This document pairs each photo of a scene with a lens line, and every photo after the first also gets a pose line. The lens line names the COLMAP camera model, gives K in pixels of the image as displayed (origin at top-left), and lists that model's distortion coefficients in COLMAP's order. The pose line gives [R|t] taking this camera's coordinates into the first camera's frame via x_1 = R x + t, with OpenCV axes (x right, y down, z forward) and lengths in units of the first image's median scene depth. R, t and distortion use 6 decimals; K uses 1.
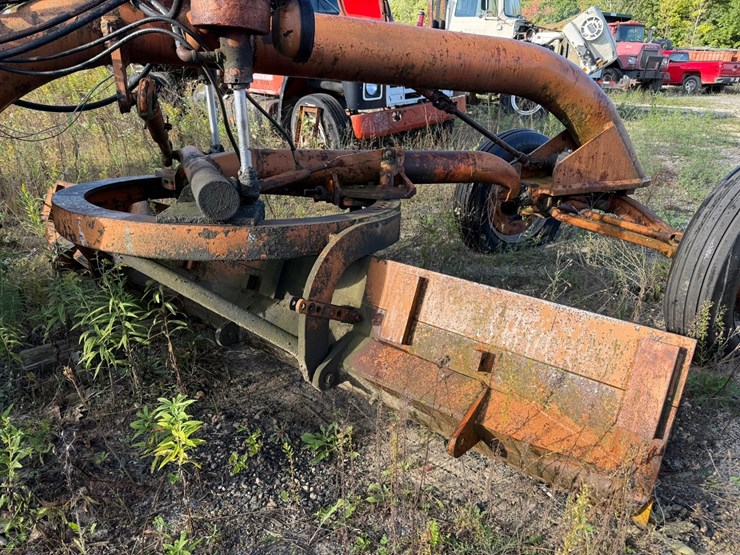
lens RADIAL K [[523.5, 0, 371.0], [0, 523.5, 277.9], [0, 0, 1]] dist [0.026407, -0.047327]
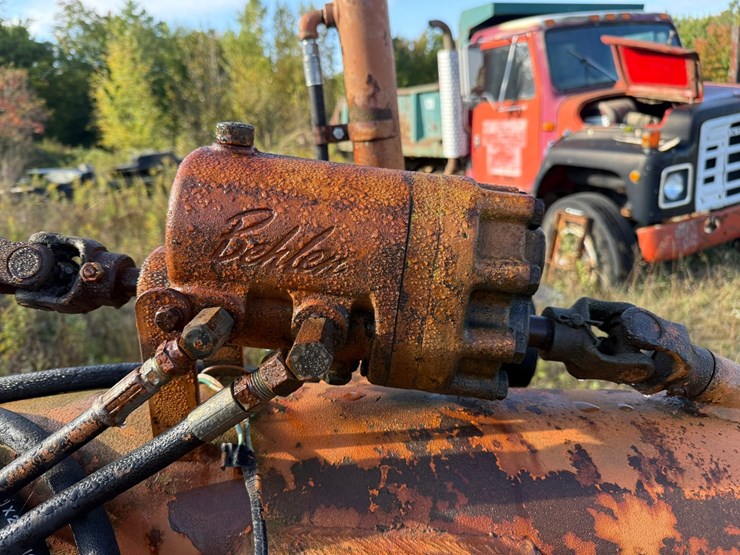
lens RADIAL K [[529.0, 0, 369.5], [0, 529.0, 273.0], [0, 0, 1]] dist [0.001603, -0.015984]
pose [[0.908690, 0.028156, -0.416521, -0.157112], [-0.064957, 0.995107, -0.074444, -0.414801], [0.412387, 0.094703, 0.906073, 0.554220]]
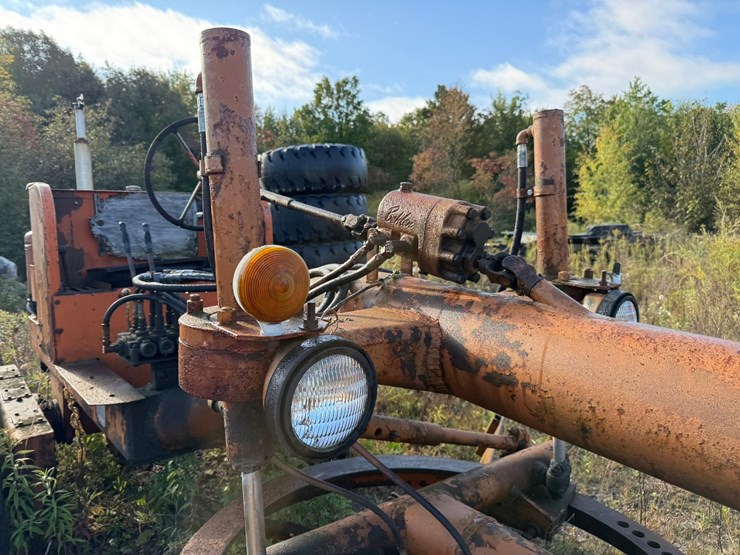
lens RADIAL K [[523.5, 0, 368.7], [0, 523.5, 280.1], [0, 0, 1]] dist [0.026407, -0.047327]
pose [[0.298219, 0.081440, -0.951017, 0.173783], [-0.326448, 0.944972, -0.021445, -0.364027], [0.896938, 0.316853, 0.308394, 0.525567]]
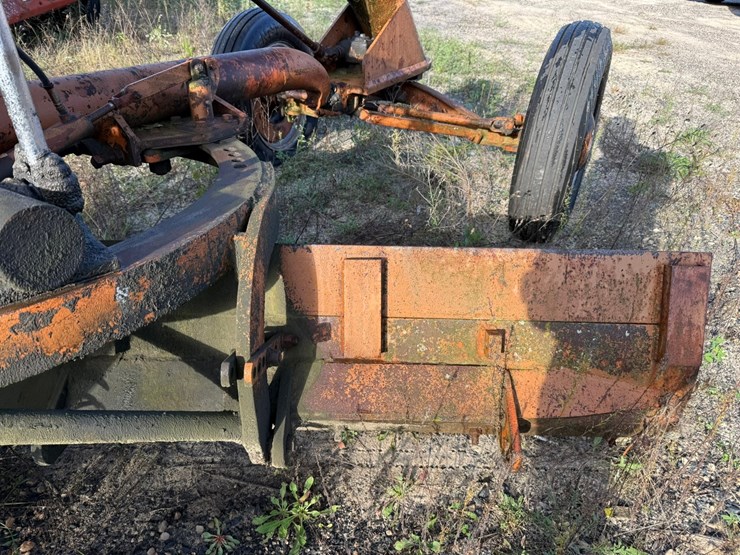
lens RADIAL K [[523.5, 0, 376.0], [0, 523.5, 280.0], [0, 0, 1]] dist [0.026407, -0.047327]
pose [[0.784076, -0.328801, 0.526417, -0.180522], [0.204866, 0.937718, 0.280560, -0.108926], [-0.585880, -0.112135, 0.802603, 0.275311]]
